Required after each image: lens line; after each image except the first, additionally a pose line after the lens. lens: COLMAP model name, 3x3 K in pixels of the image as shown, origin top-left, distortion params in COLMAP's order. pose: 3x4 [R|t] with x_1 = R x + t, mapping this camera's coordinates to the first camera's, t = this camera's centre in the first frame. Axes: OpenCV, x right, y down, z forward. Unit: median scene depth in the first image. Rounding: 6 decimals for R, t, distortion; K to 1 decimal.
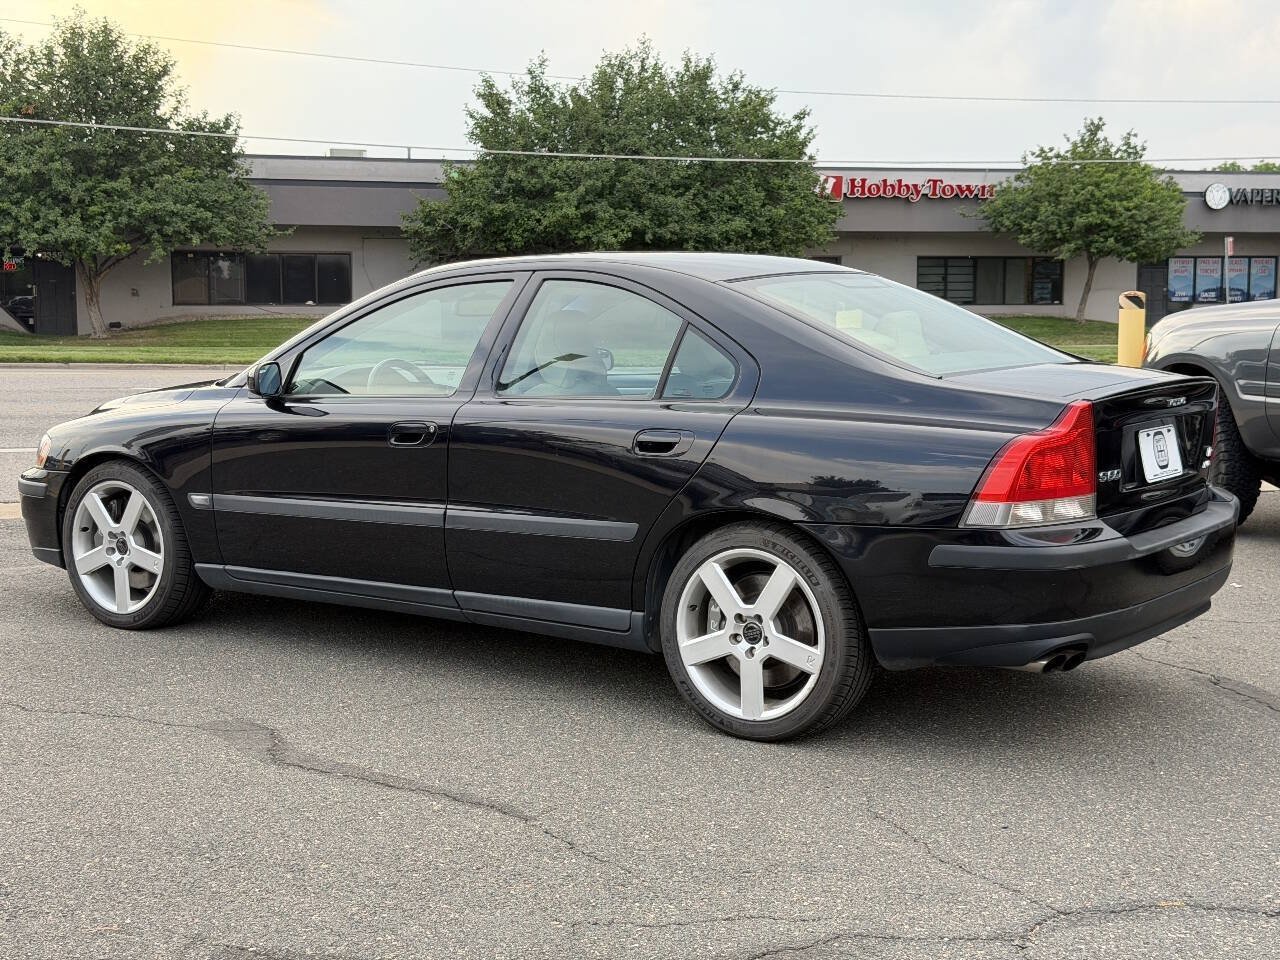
lens RADIAL K [[1752.0, 0, 641.8], [0, 1752.0, 491.0], [0, 0, 1]] dist [0.114861, 0.000000]
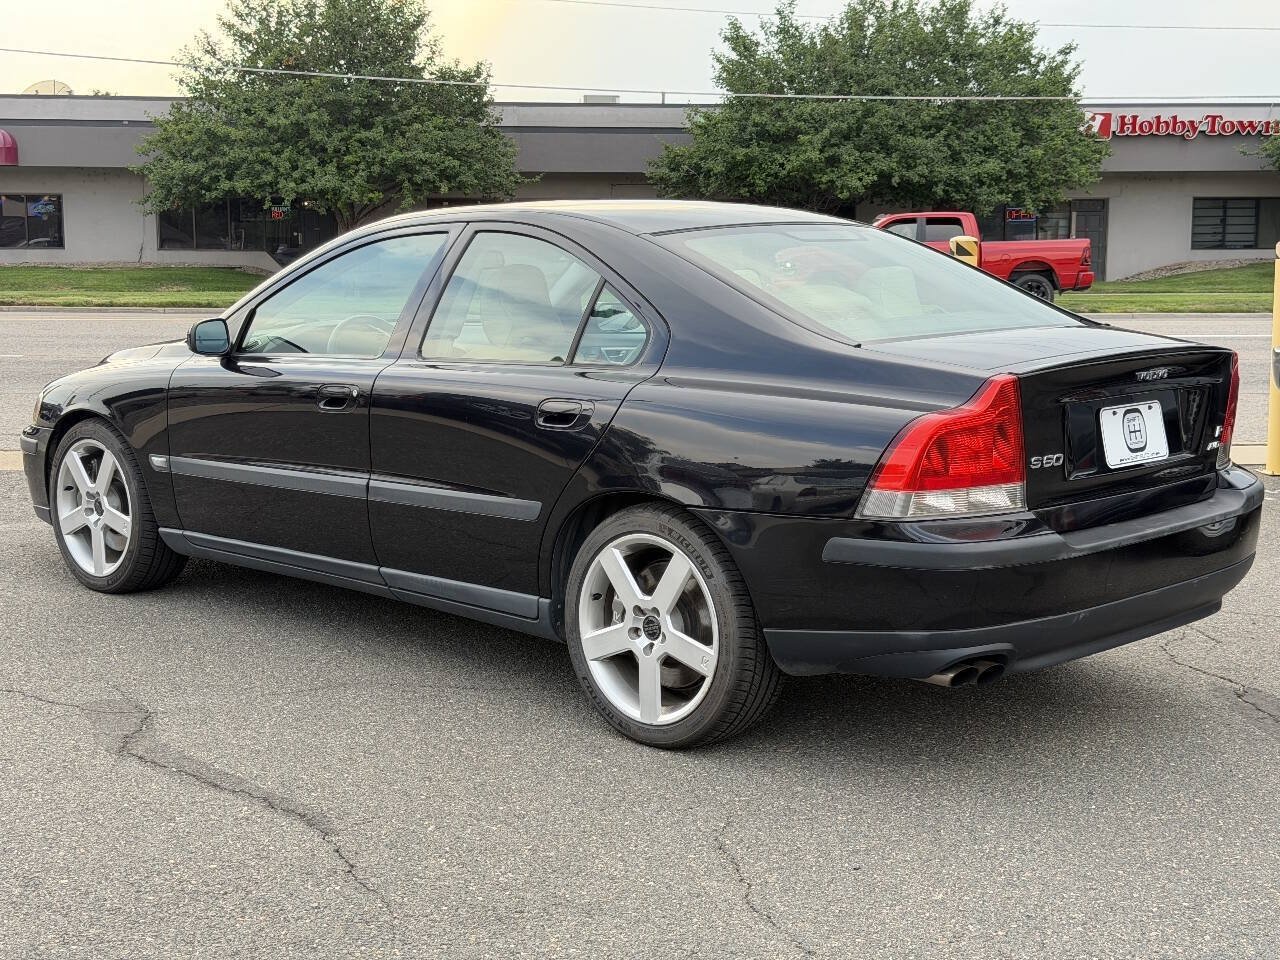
lens RADIAL K [[1752.0, 0, 644.4], [0, 1752.0, 489.8], [0, 0, 1]] dist [0.114861, 0.000000]
pose [[0.987978, 0.021465, -0.153099, 0.149559], [-0.016874, 0.999370, 0.031221, -0.013471], [0.153673, -0.028262, 0.987717, 0.086851]]
